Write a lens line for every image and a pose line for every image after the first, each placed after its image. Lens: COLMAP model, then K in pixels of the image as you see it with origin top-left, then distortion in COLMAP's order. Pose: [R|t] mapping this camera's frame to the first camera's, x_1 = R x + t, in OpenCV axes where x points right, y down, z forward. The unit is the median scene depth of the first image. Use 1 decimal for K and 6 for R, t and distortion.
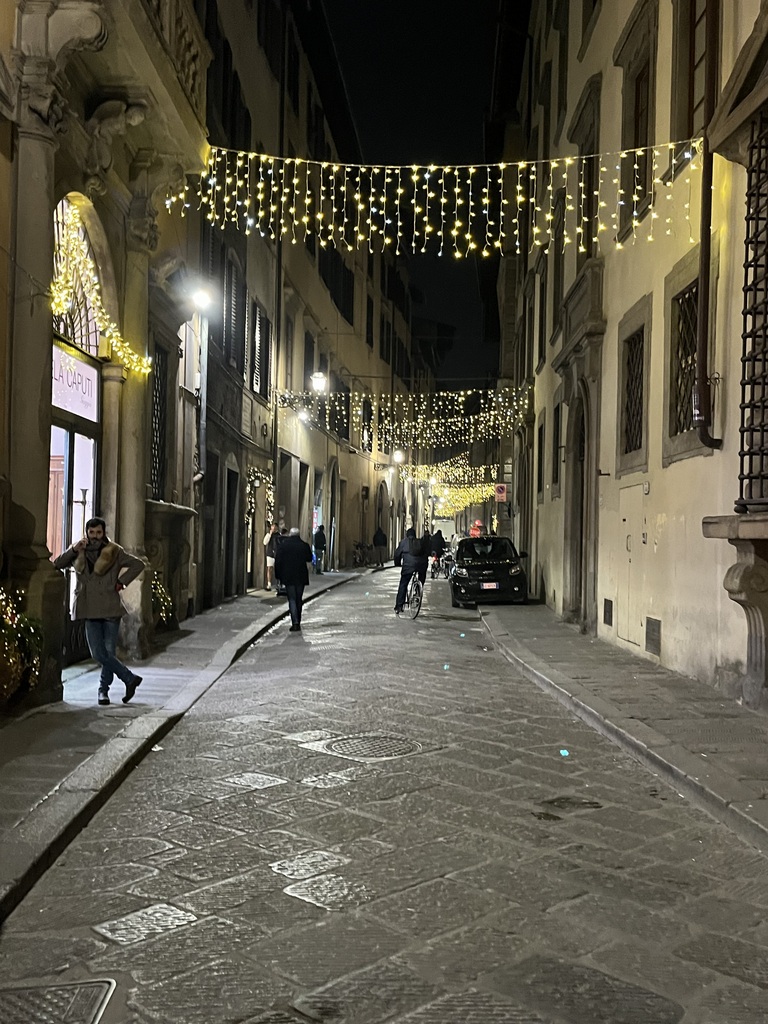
lens RADIAL K [[983.0, 0, 384.0], [0, 983.0, 512.0], [0, 0, 1]] dist [-0.019944, -0.006440]
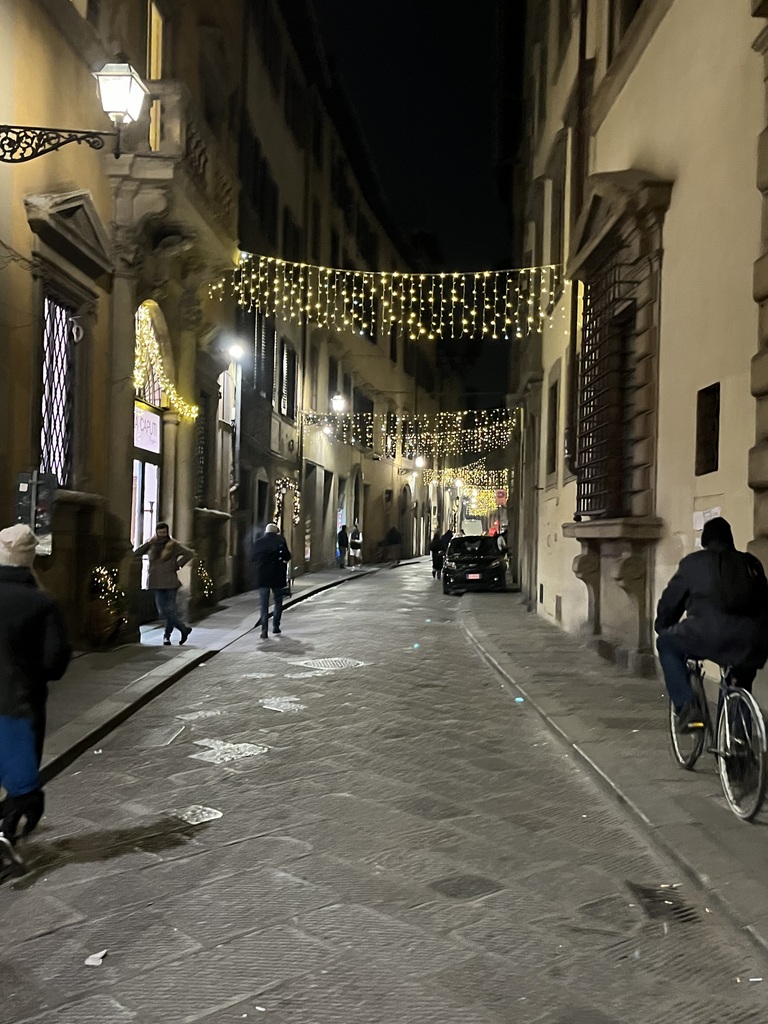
lens RADIAL K [[983.0, 0, 384.0], [0, 983.0, 512.0], [0, 0, 1]] dist [-0.019944, -0.006440]
pose [[0.999082, 0.002163, -0.042795, 0.086982], [-0.002103, 0.999997, 0.001443, -0.010216], [0.042798, -0.001351, 0.999083, -0.382780]]
